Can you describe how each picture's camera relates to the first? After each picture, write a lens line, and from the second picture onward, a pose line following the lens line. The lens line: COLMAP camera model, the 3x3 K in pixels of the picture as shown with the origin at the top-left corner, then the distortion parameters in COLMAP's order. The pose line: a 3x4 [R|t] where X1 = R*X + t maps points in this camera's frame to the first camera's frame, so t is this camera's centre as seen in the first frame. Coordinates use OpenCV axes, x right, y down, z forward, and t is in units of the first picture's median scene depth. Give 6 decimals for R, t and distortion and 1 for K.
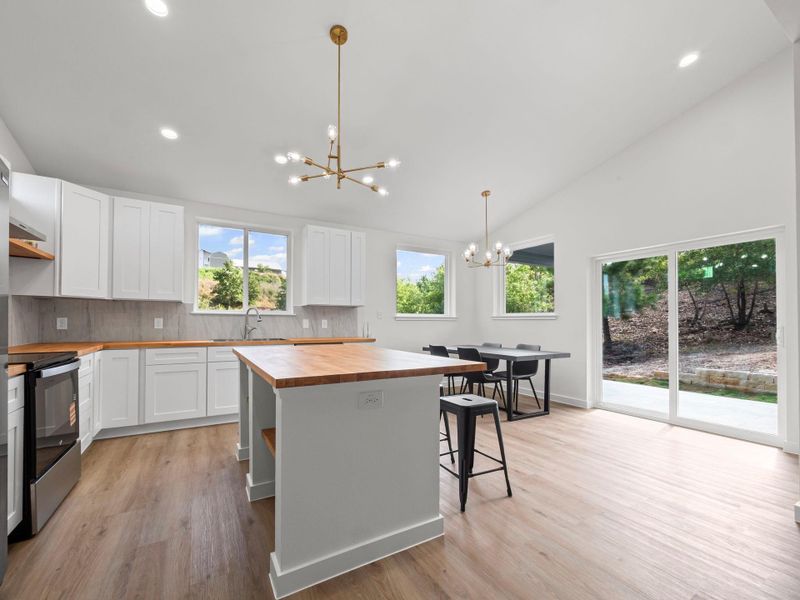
lens RADIAL K [[344.2, 0, 397.5], [0, 344.2, 307.9], [0, 0, 1]] dist [-0.000728, -0.000404]
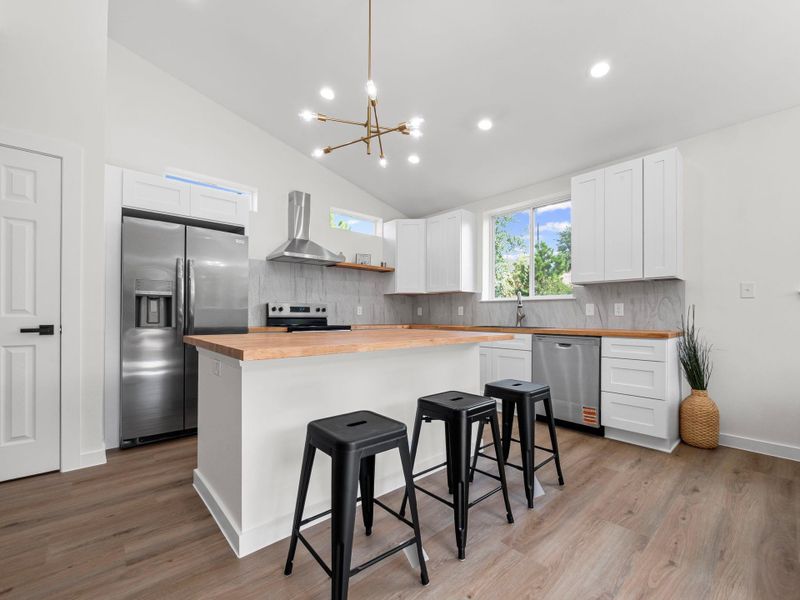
lens RADIAL K [[346.6, 0, 397.9], [0, 346.6, 311.3], [0, 0, 1]] dist [-0.001711, -0.000225]
pose [[0.193131, -0.010668, -0.981115, 0.459736], [0.043477, 0.999052, -0.002305, 0.040639], [0.980209, -0.042211, 0.193412, 0.552888]]
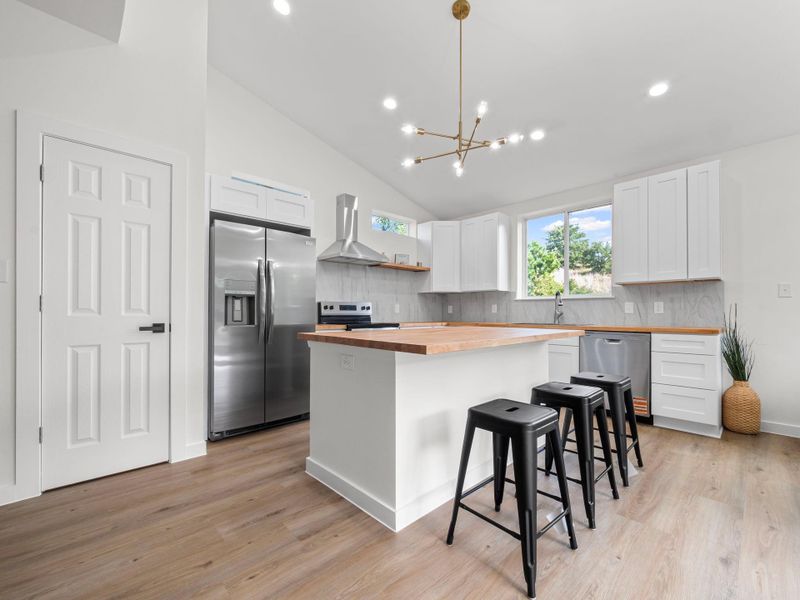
lens RADIAL K [[344.2, 0, 397.5], [0, 344.2, 307.9], [0, 0, 1]] dist [-0.000728, -0.000404]
pose [[0.223352, -0.013497, -0.974644, 0.464394], [0.044850, 0.998987, -0.003556, 0.030904], [0.973705, -0.042919, 0.223732, 0.372884]]
